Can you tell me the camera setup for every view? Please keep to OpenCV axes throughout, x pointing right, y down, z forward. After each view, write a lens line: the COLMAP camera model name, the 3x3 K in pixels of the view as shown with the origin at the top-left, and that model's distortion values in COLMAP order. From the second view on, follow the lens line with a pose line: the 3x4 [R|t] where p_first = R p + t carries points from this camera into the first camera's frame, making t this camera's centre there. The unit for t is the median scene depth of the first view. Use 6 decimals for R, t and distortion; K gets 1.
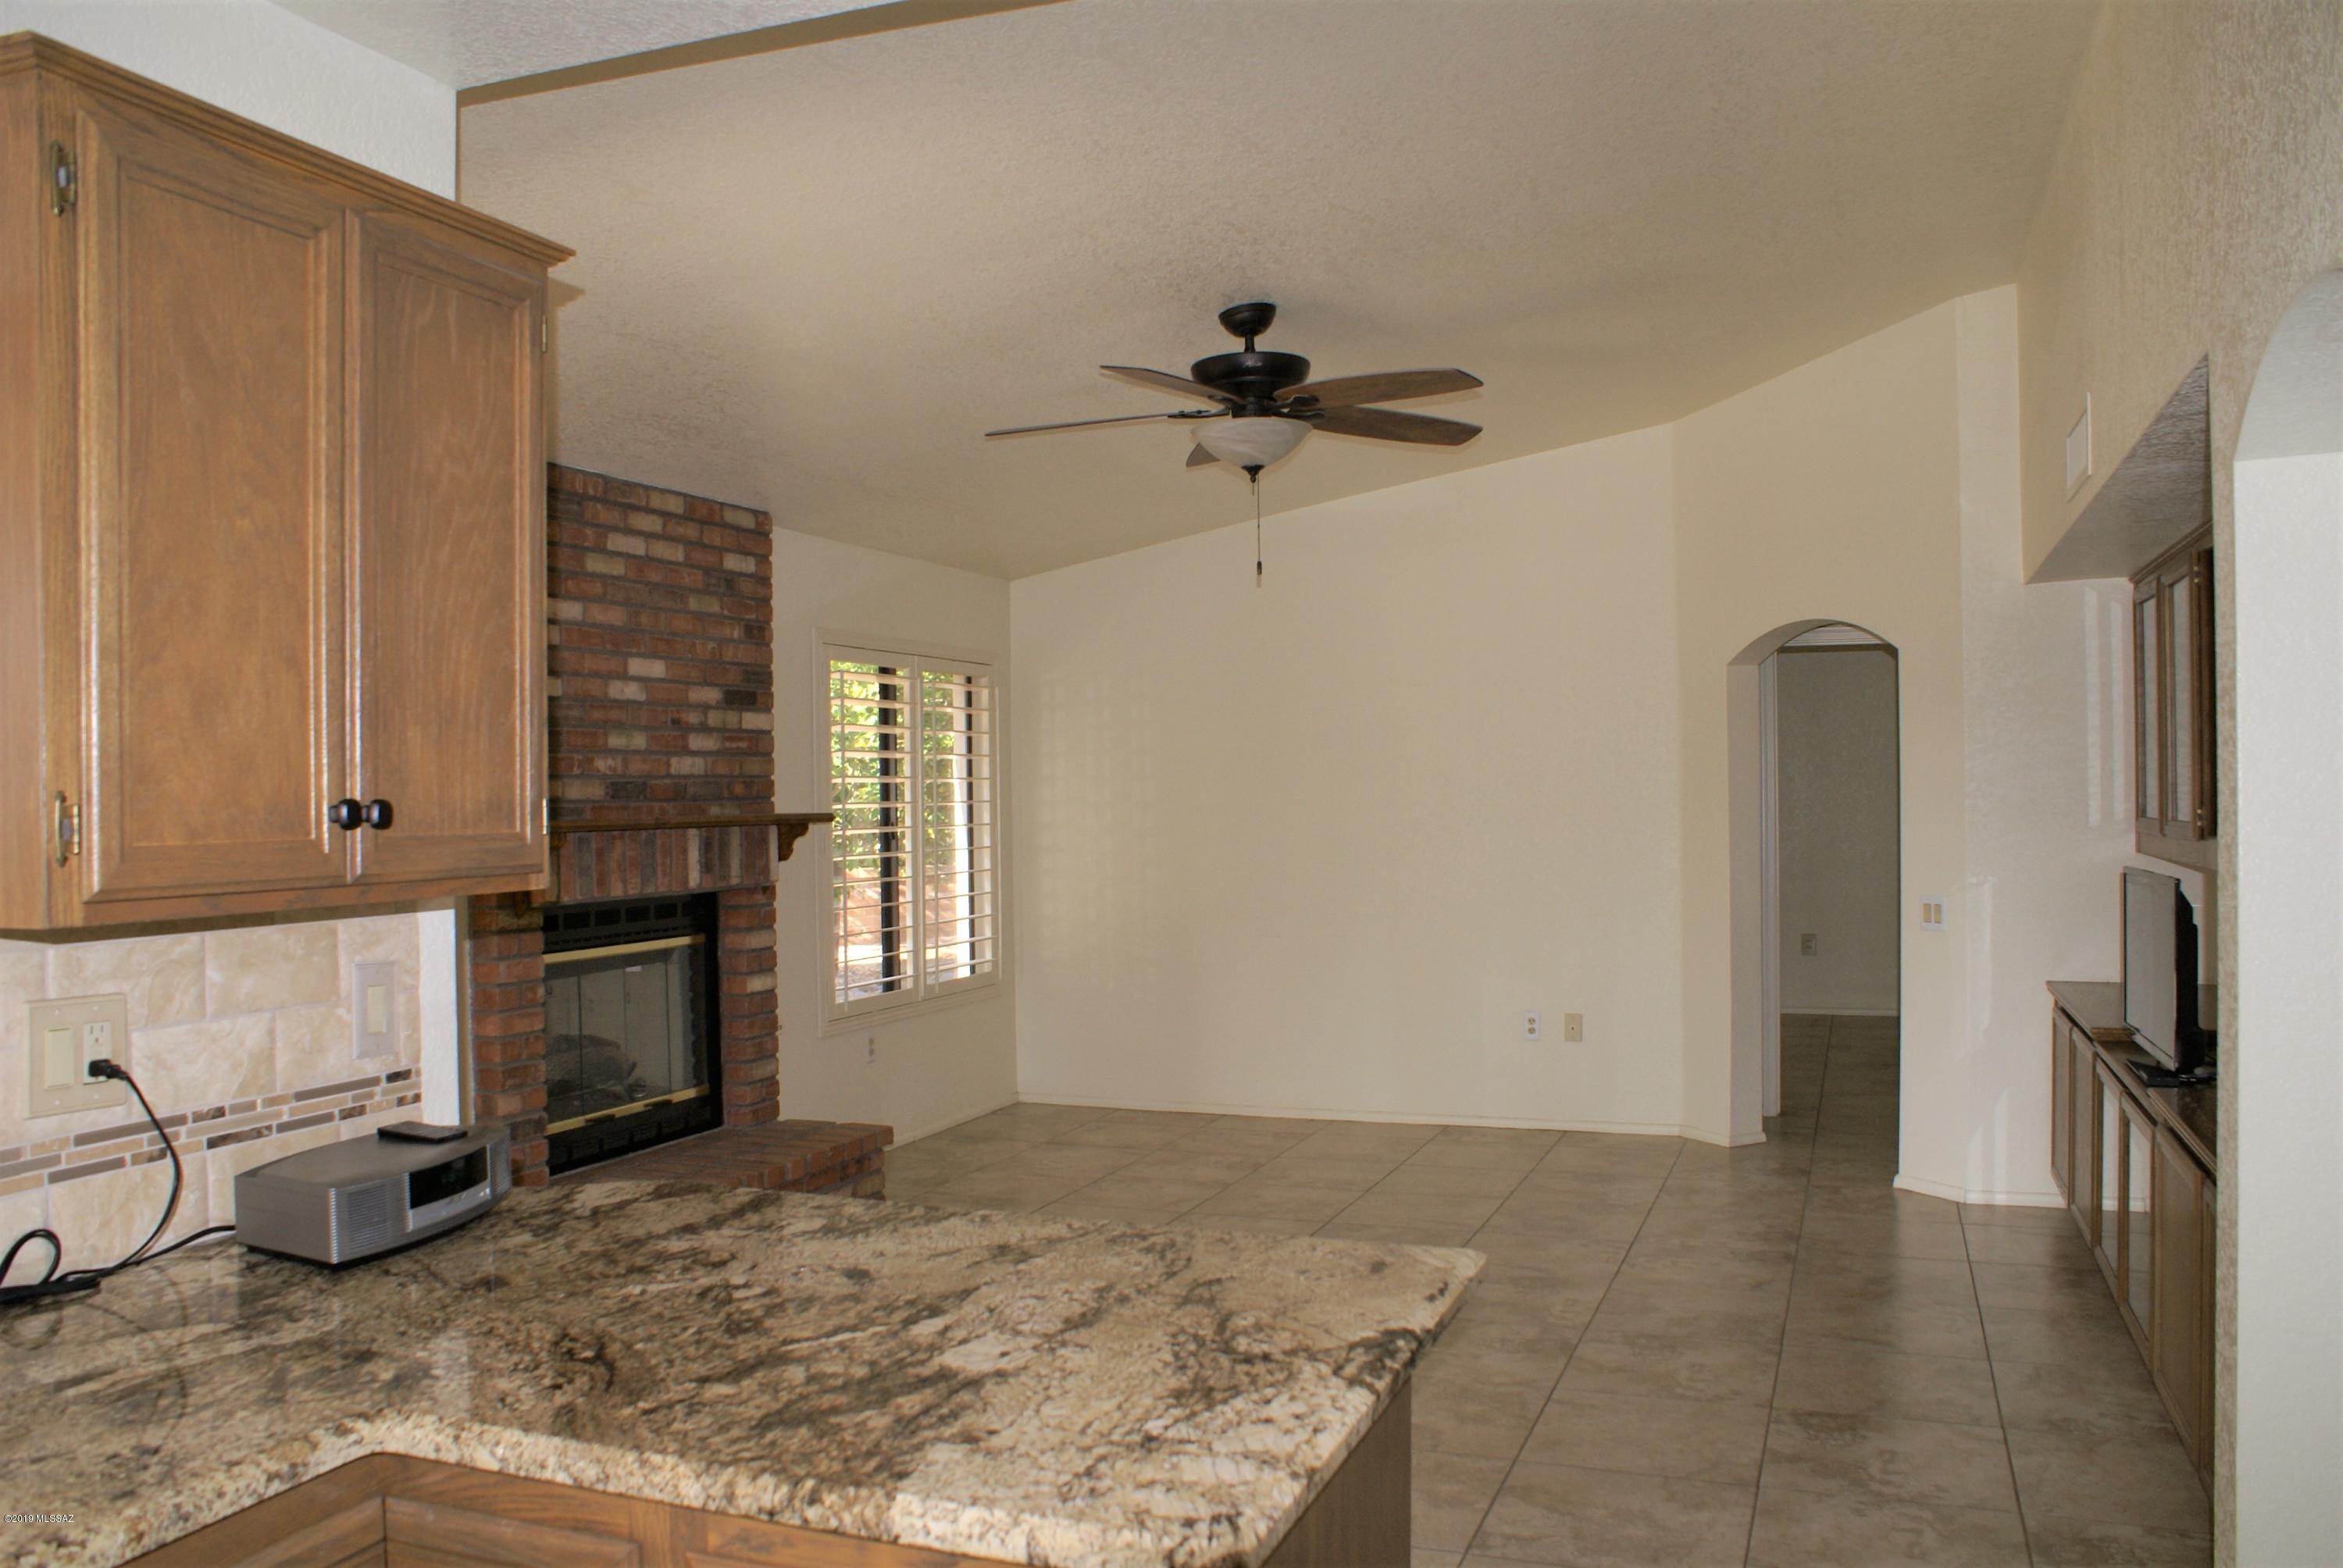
lens RADIAL K [[1845.9, 0, 1186.1], [0, 1845.9, 797.6], [0, 0, 1]] dist [-0.138416, 0.094118]
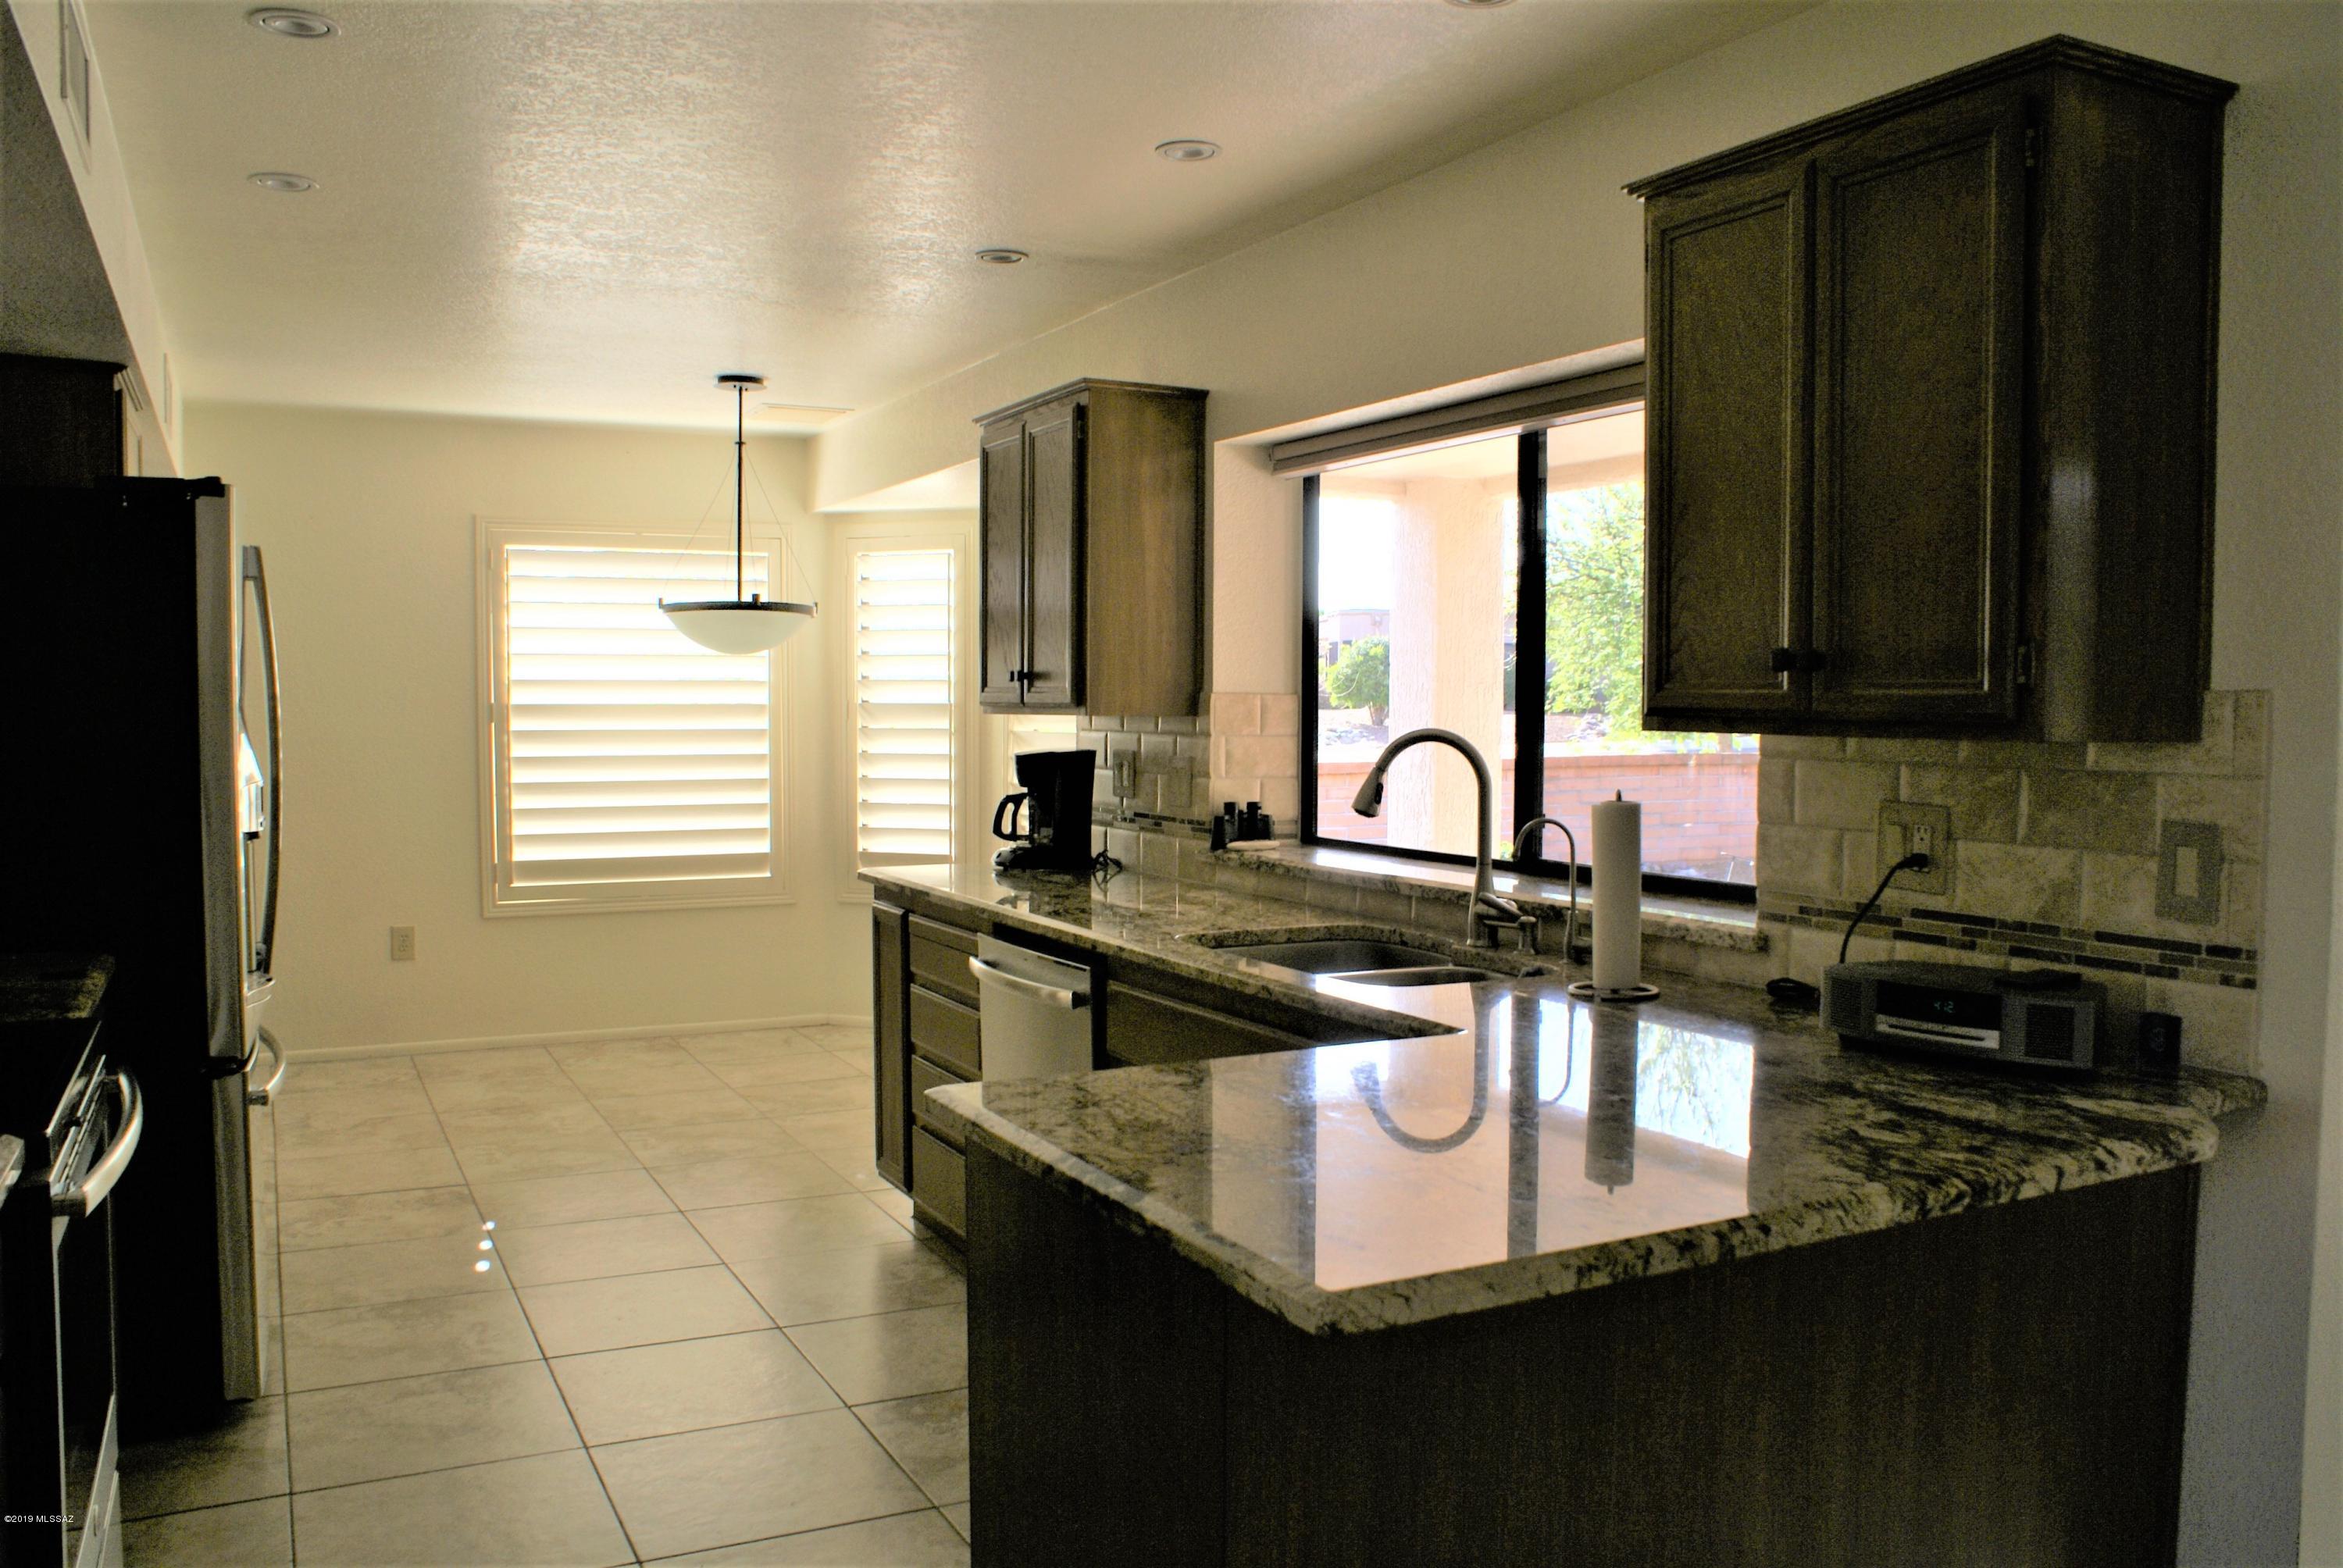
lens RADIAL K [[1845.9, 0, 1167.8], [0, 1845.9, 837.1], [0, 0, 1]] dist [-0.138416, 0.094118]
pose [[-0.674971, 0.066799, -0.734814, 0.768164], [0.001763, 0.996037, 0.088927, 0.019011], [0.737842, 0.058727, -0.672414, 1.574644]]
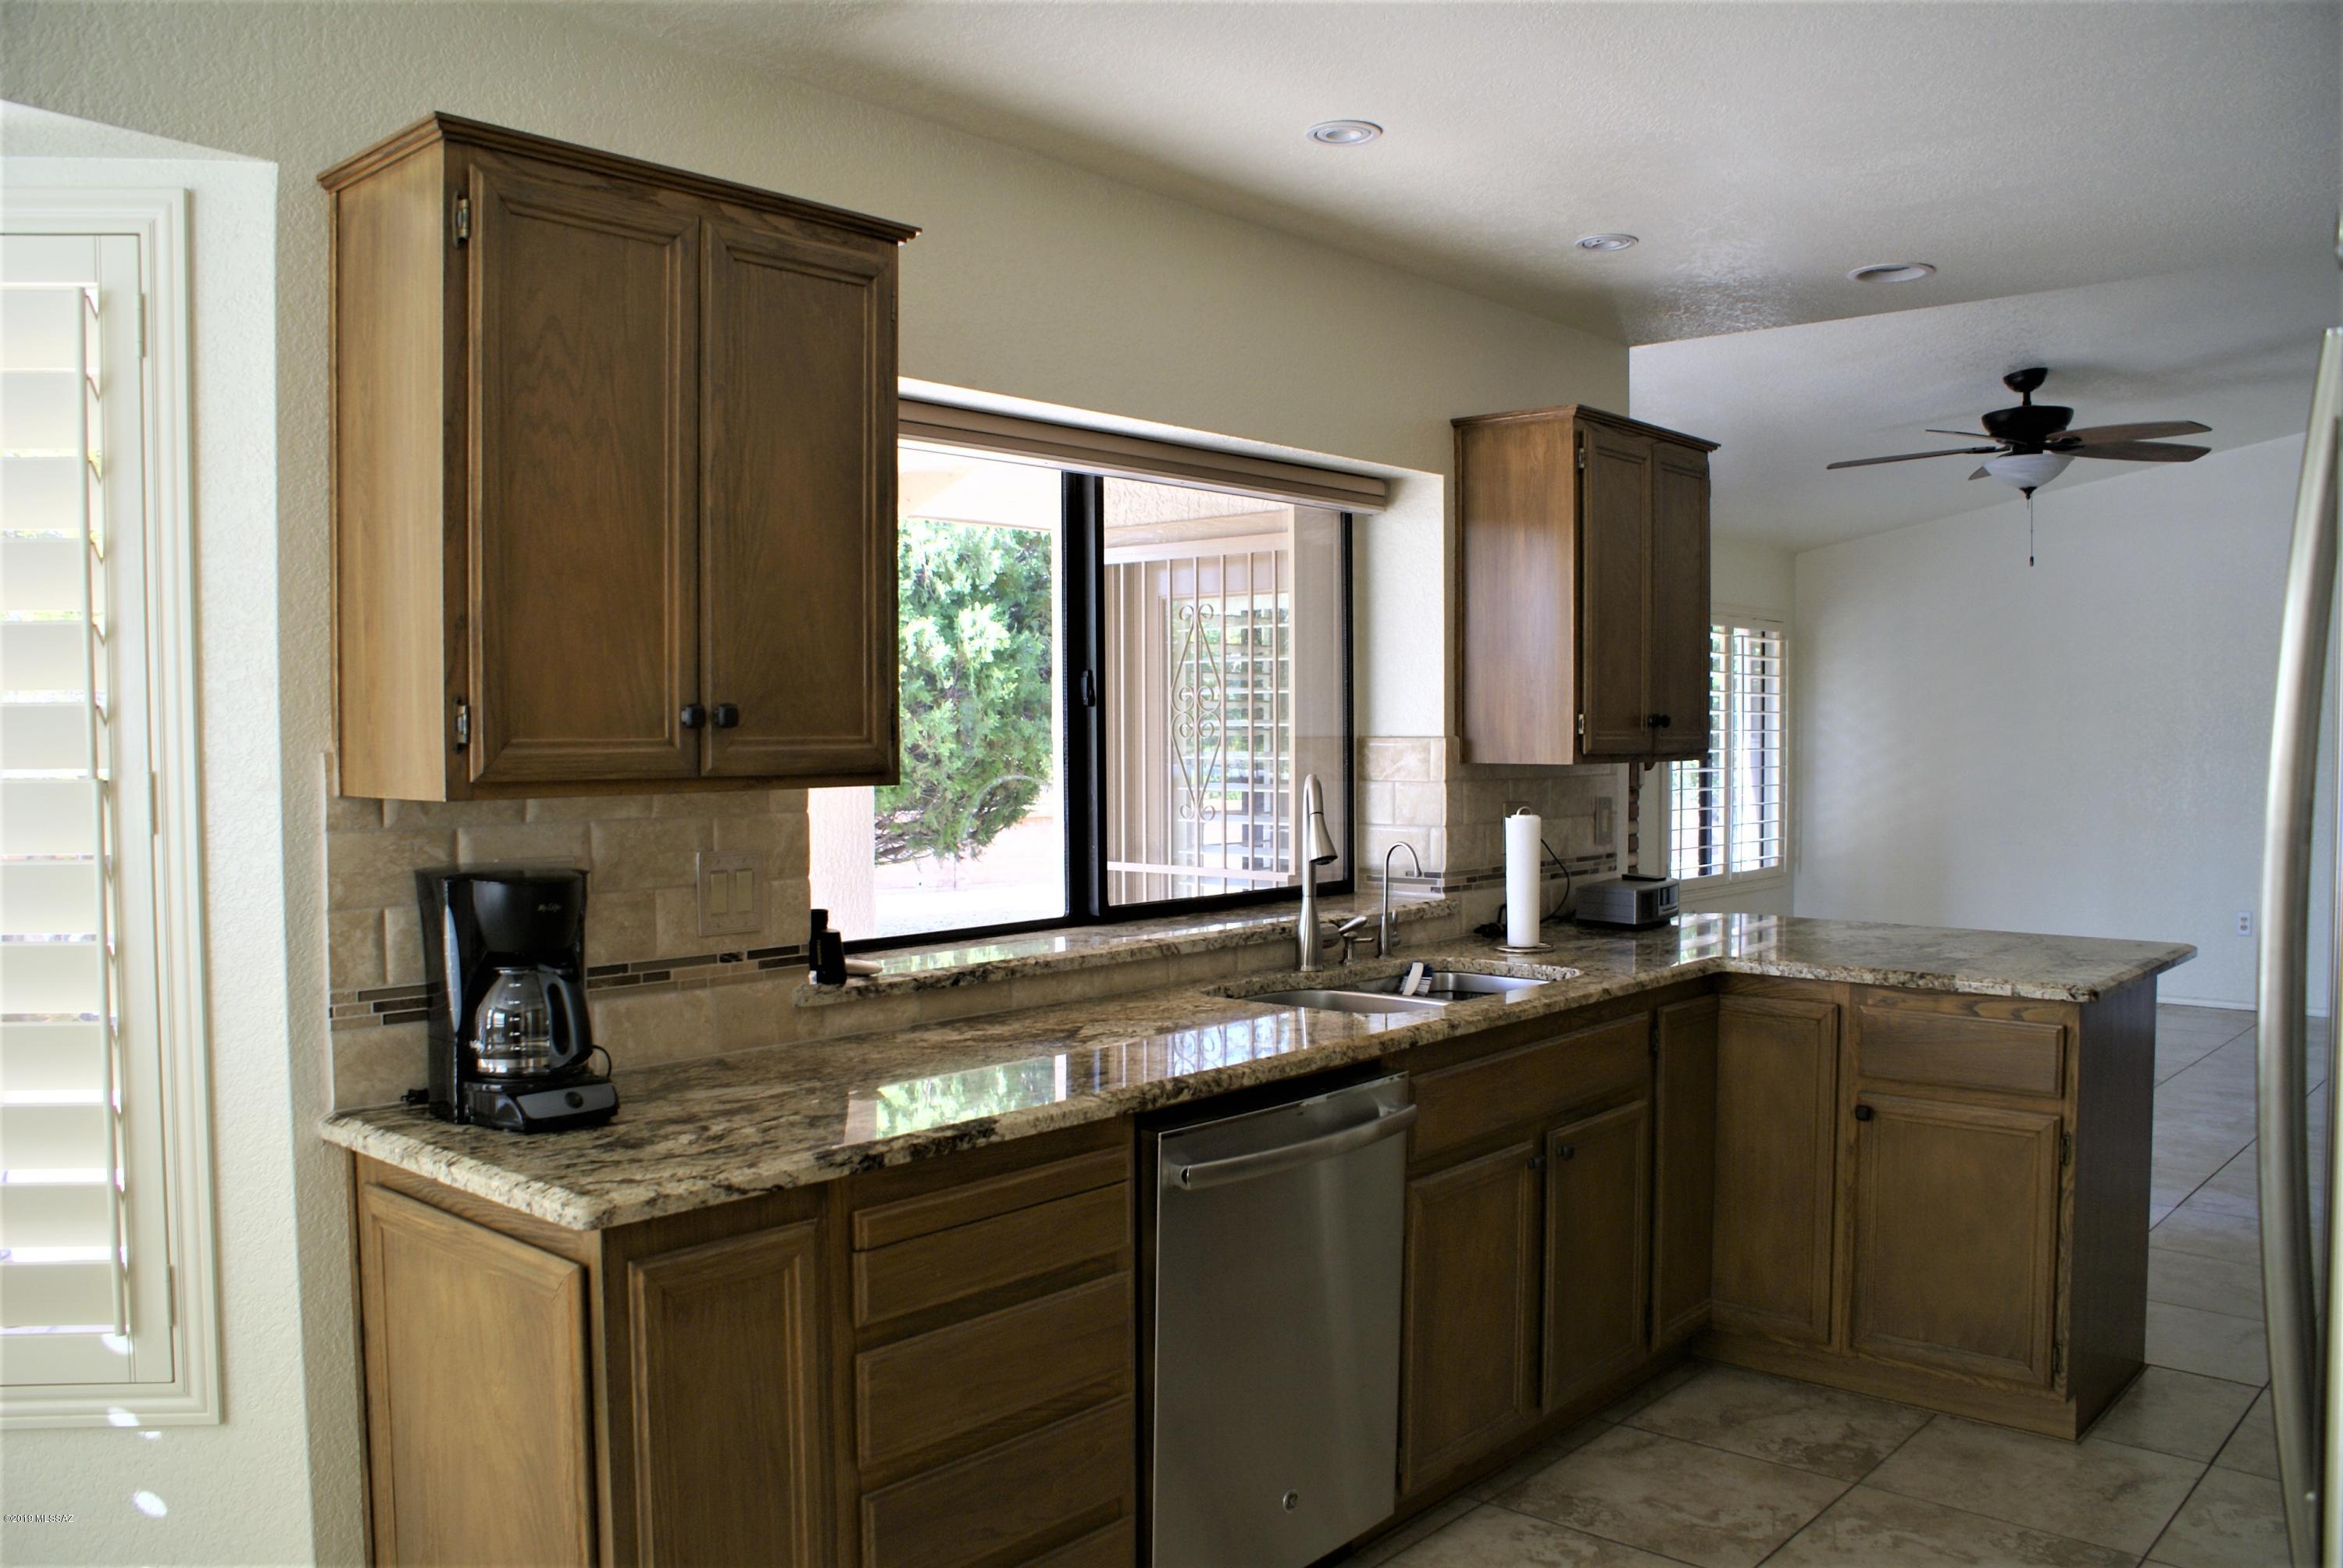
lens RADIAL K [[1845.9, 0, 1175.8], [0, 1845.9, 786.4], [0, 0, 1]] dist [-0.138416, 0.094118]
pose [[0.934336, 0.020265, -0.355817, -0.078821], [-0.009778, 0.999464, 0.031245, 0.008940], [0.356260, -0.025714, 0.934033, -0.497928]]
